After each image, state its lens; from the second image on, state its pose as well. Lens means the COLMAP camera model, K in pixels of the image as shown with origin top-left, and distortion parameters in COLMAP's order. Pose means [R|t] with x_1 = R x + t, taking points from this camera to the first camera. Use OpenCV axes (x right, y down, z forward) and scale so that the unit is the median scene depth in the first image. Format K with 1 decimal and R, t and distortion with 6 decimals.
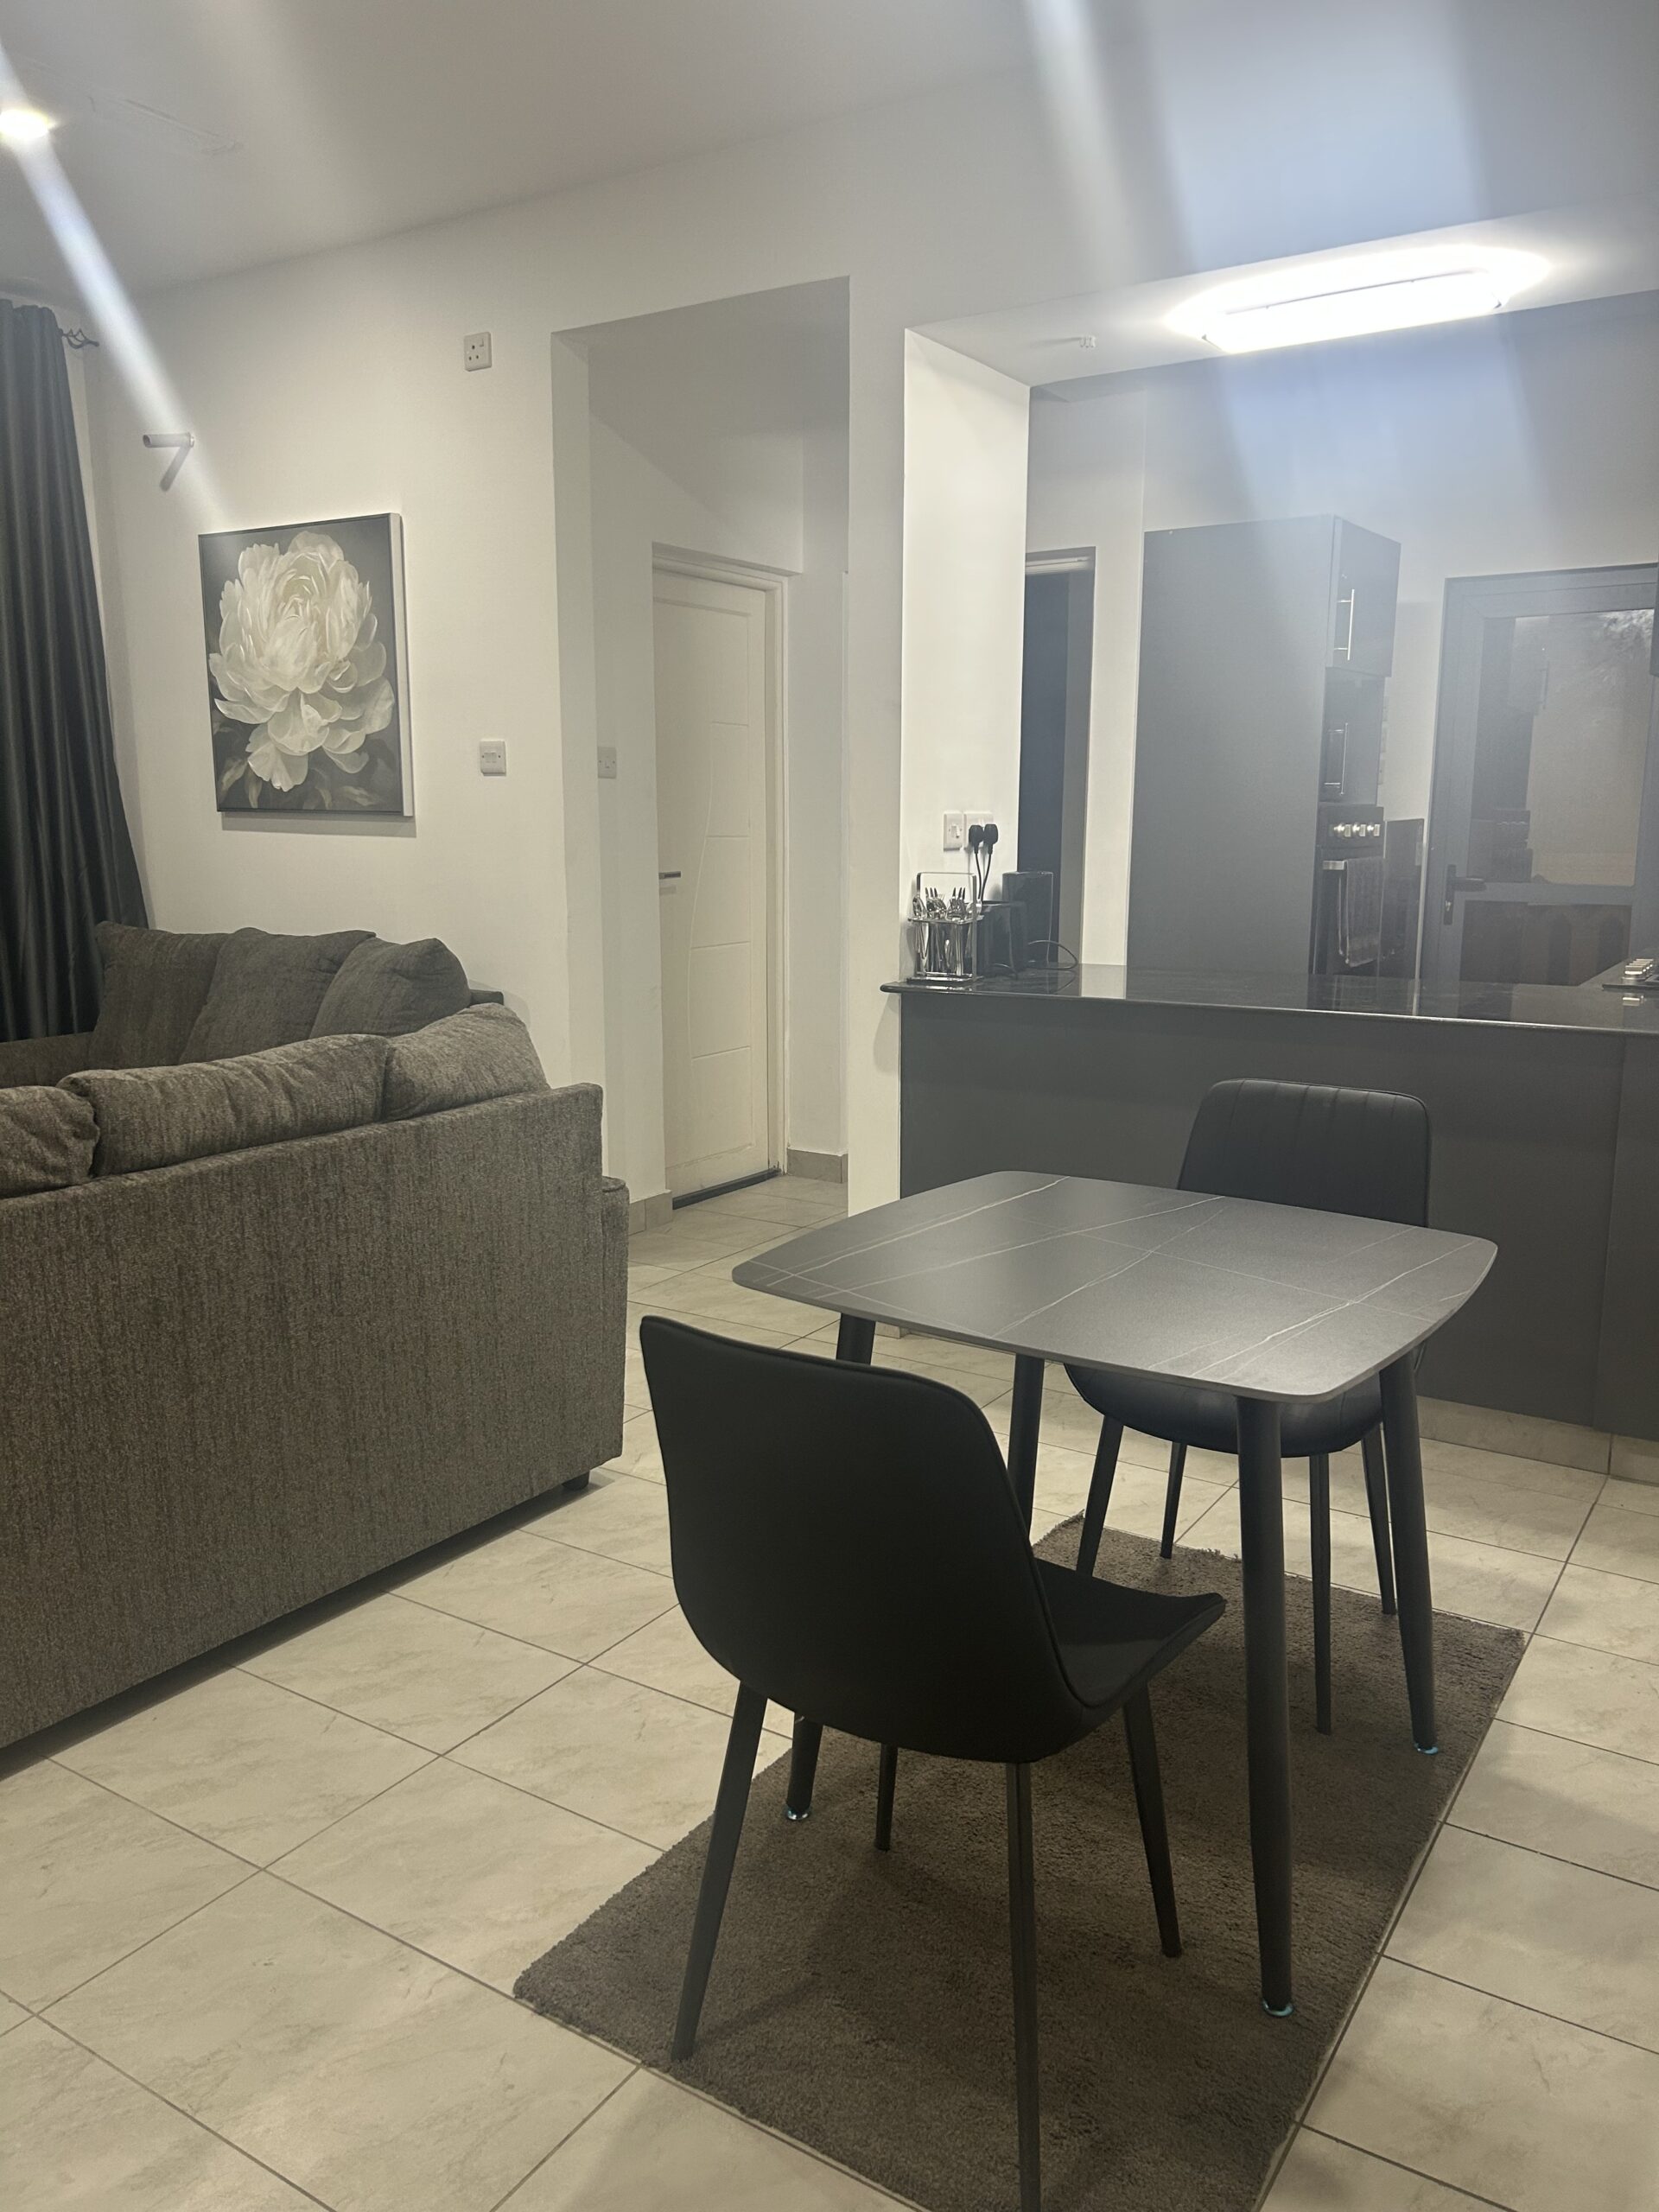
lens RADIAL K [[1656.1, 0, 829.3], [0, 1656.1, 1099.1], [0, 0, 1]] dist [0.037230, -0.013426]
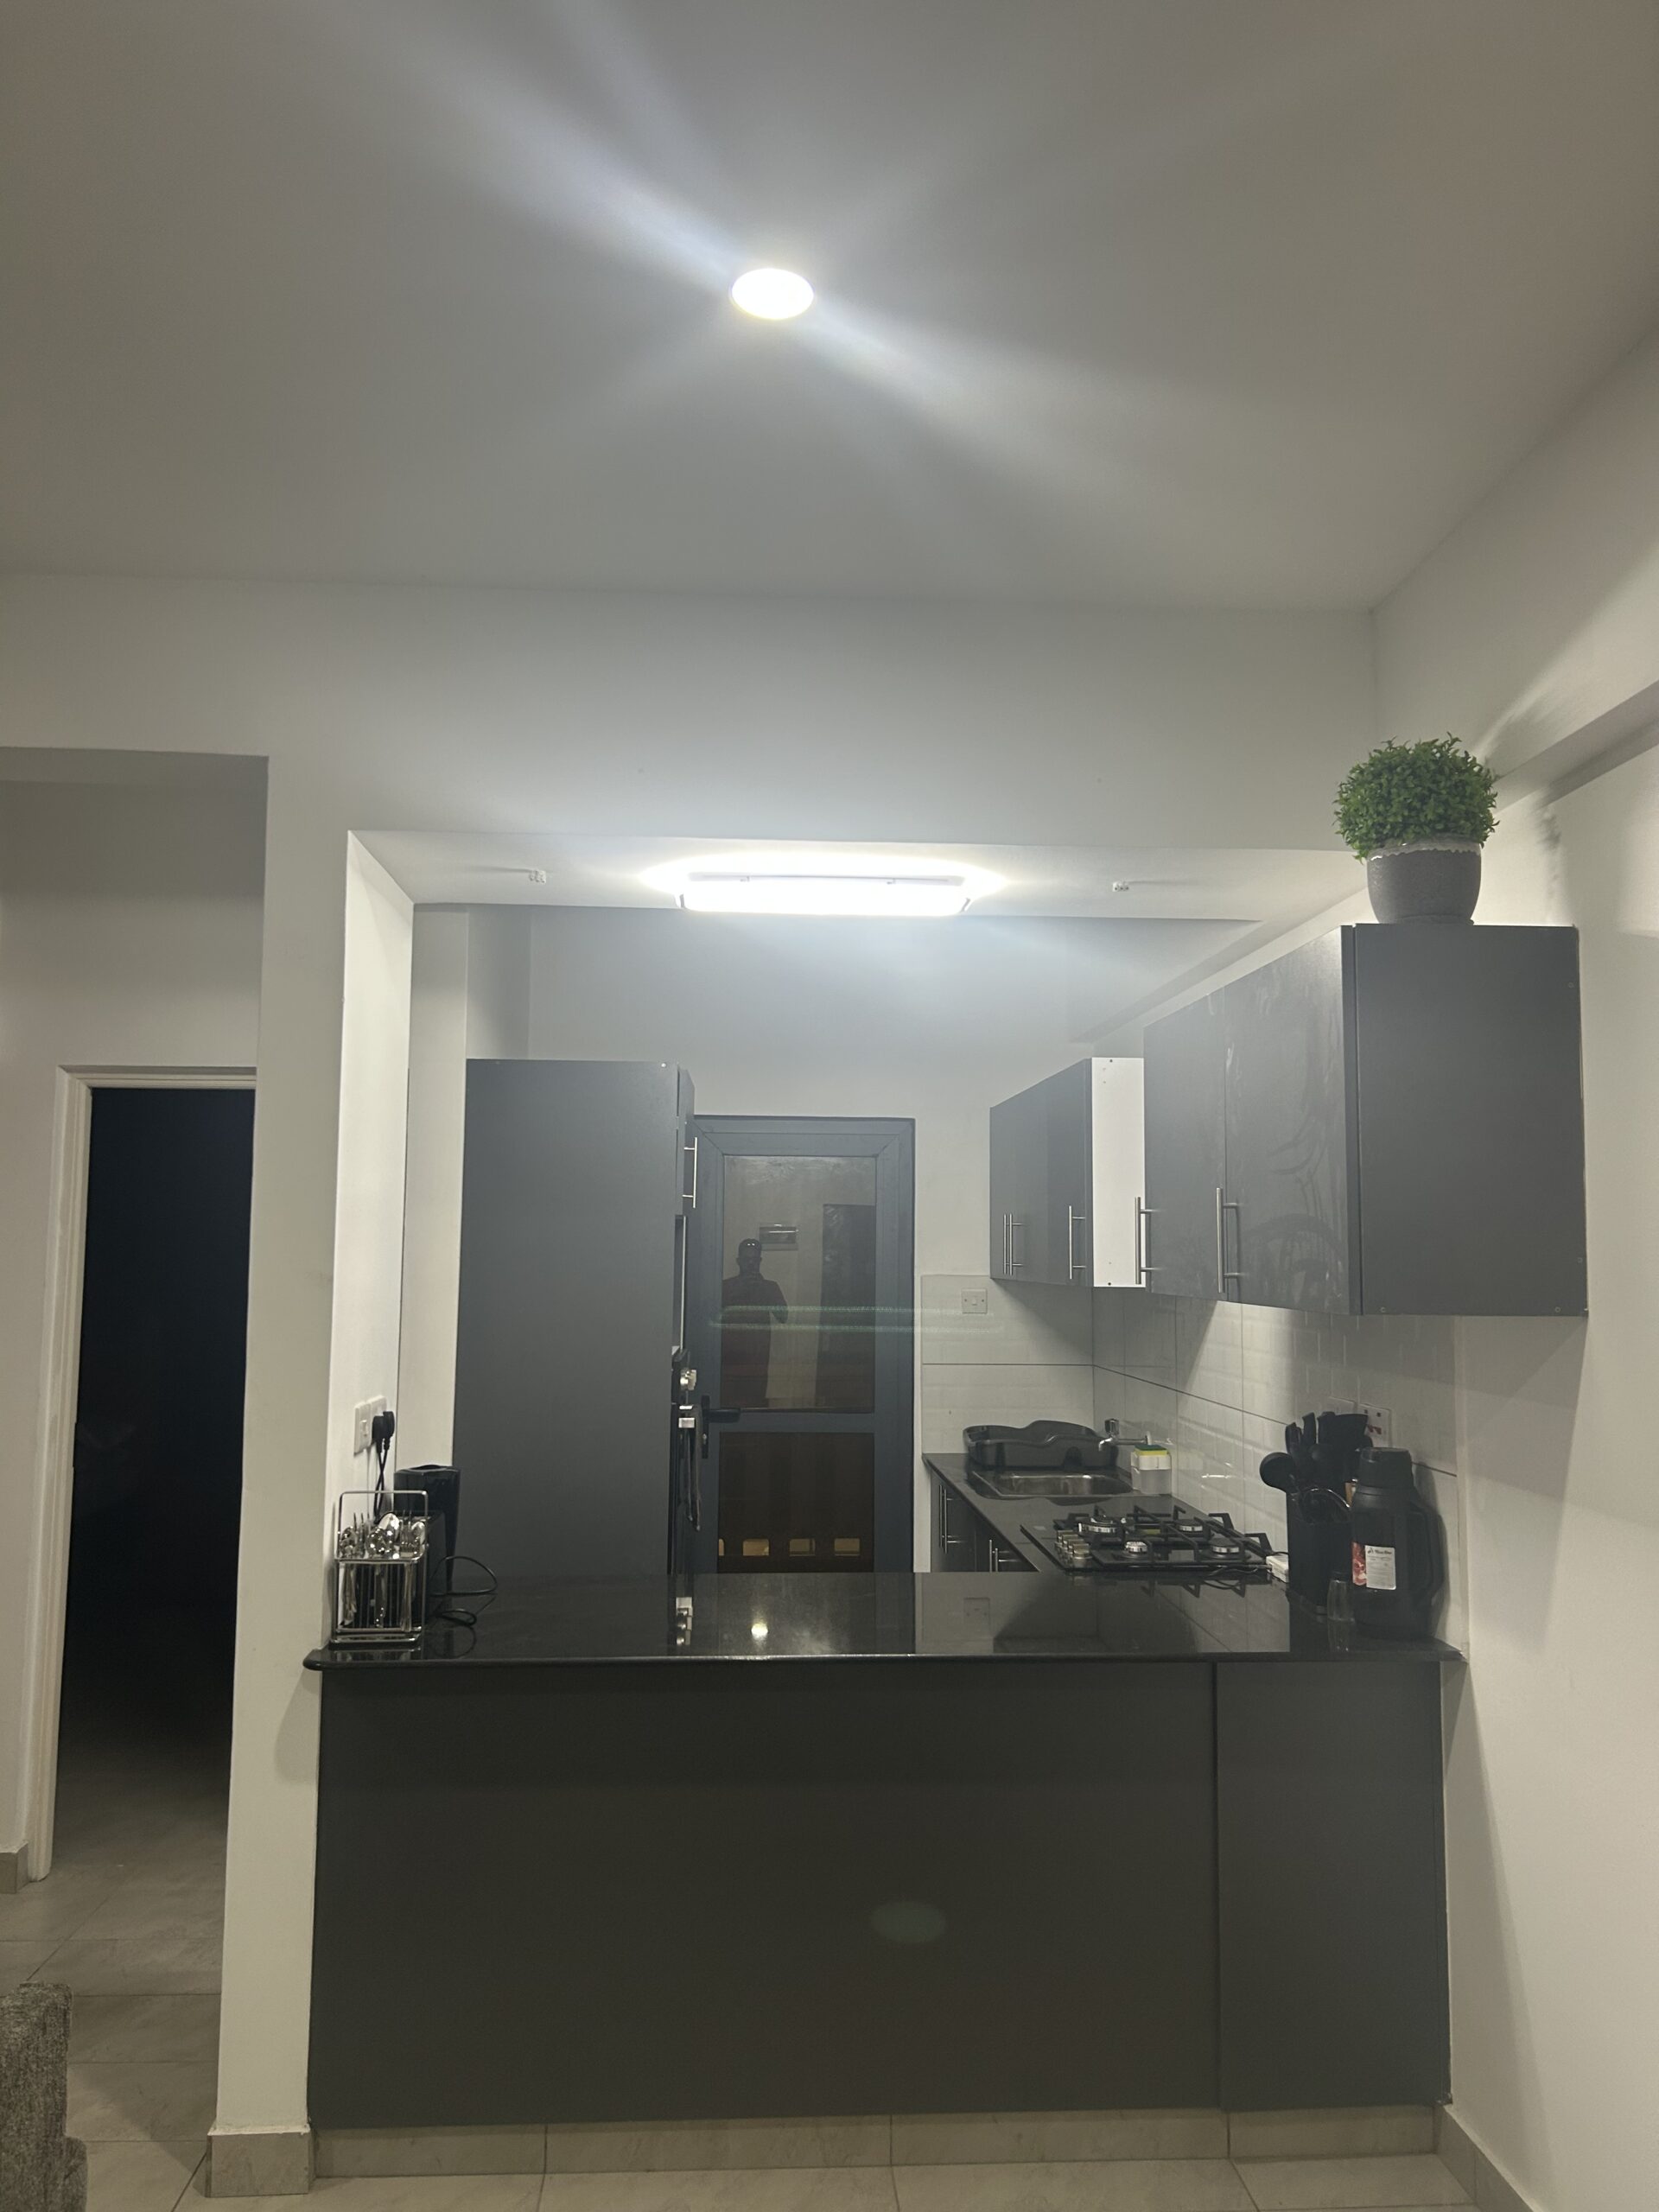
lens RADIAL K [[1656.1, 0, 831.8], [0, 1656.1, 1112.3], [0, 0, 1]] dist [0.037230, -0.013426]
pose [[0.794584, 0.061267, 0.604055, -0.236257], [0.089840, 0.972080, -0.216771, -0.121229], [-0.600471, 0.226511, 0.766895, 0.246665]]
